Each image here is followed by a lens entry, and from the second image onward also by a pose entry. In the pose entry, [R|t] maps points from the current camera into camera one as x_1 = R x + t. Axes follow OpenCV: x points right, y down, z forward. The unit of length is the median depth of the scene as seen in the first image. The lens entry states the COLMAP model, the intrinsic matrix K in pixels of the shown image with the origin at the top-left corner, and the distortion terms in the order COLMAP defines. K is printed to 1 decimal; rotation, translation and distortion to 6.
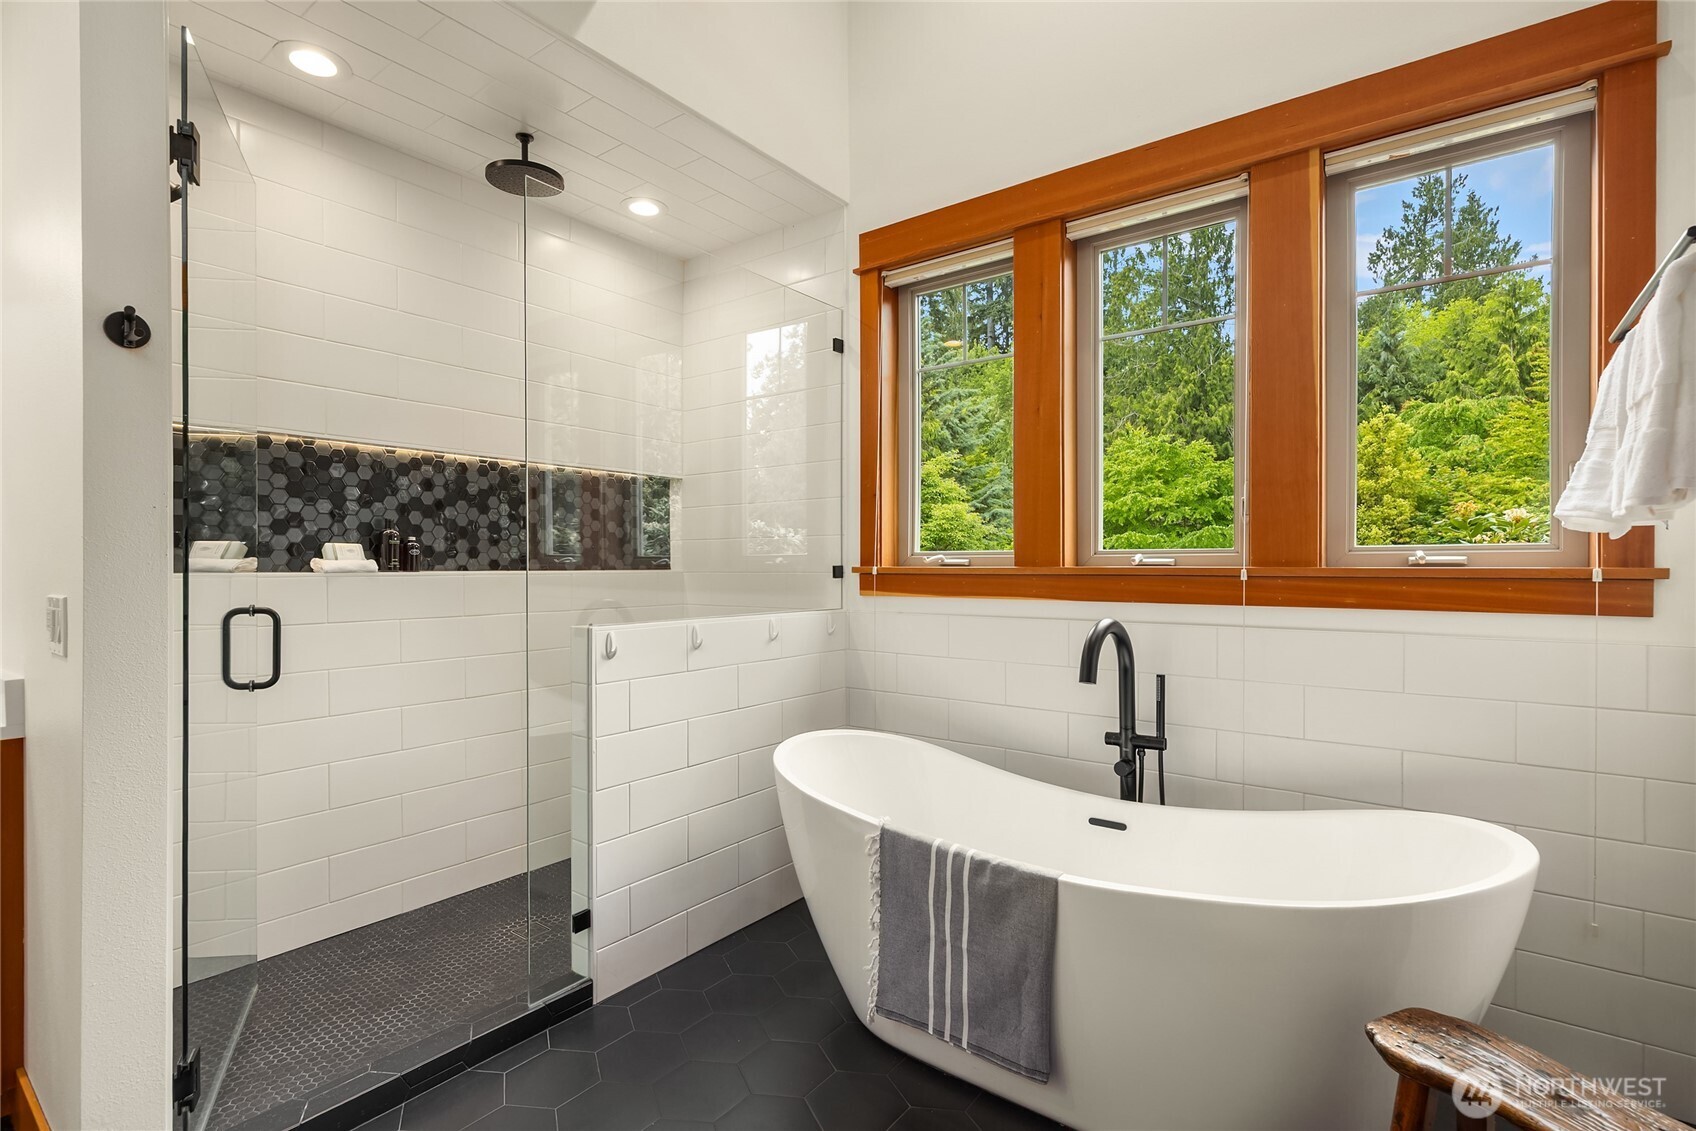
lens RADIAL K [[806.1, 0, 848.0], [0, 806.1, 567.5], [0, 0, 1]] dist [-0.003884, -0.000553]
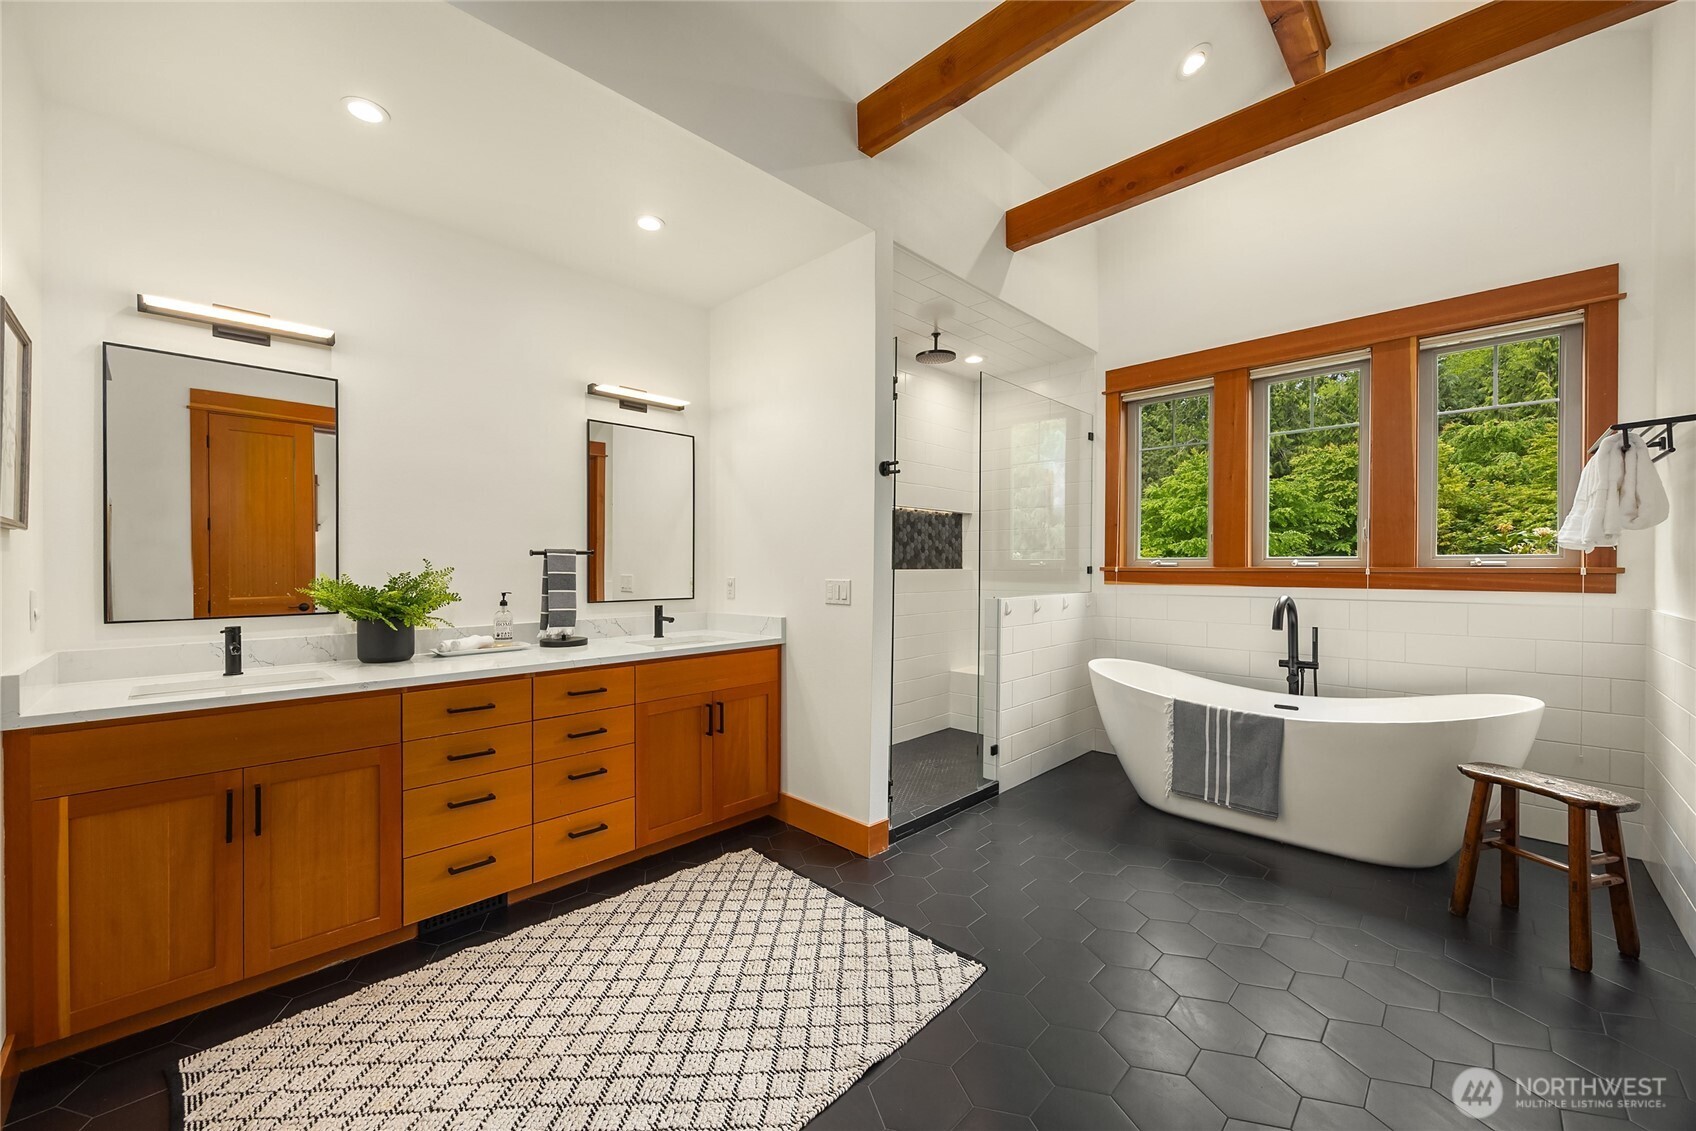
lens RADIAL K [[658.4, 0, 843.3], [0, 658.4, 570.0], [0, 0, 1]] dist [-0.004364, -0.000703]
pose [[0.991047, -0.000325, -0.133515, -0.428862], [0.000868, 0.999992, 0.004009, -0.001149], [0.133513, -0.004089, 0.991039, -0.552352]]
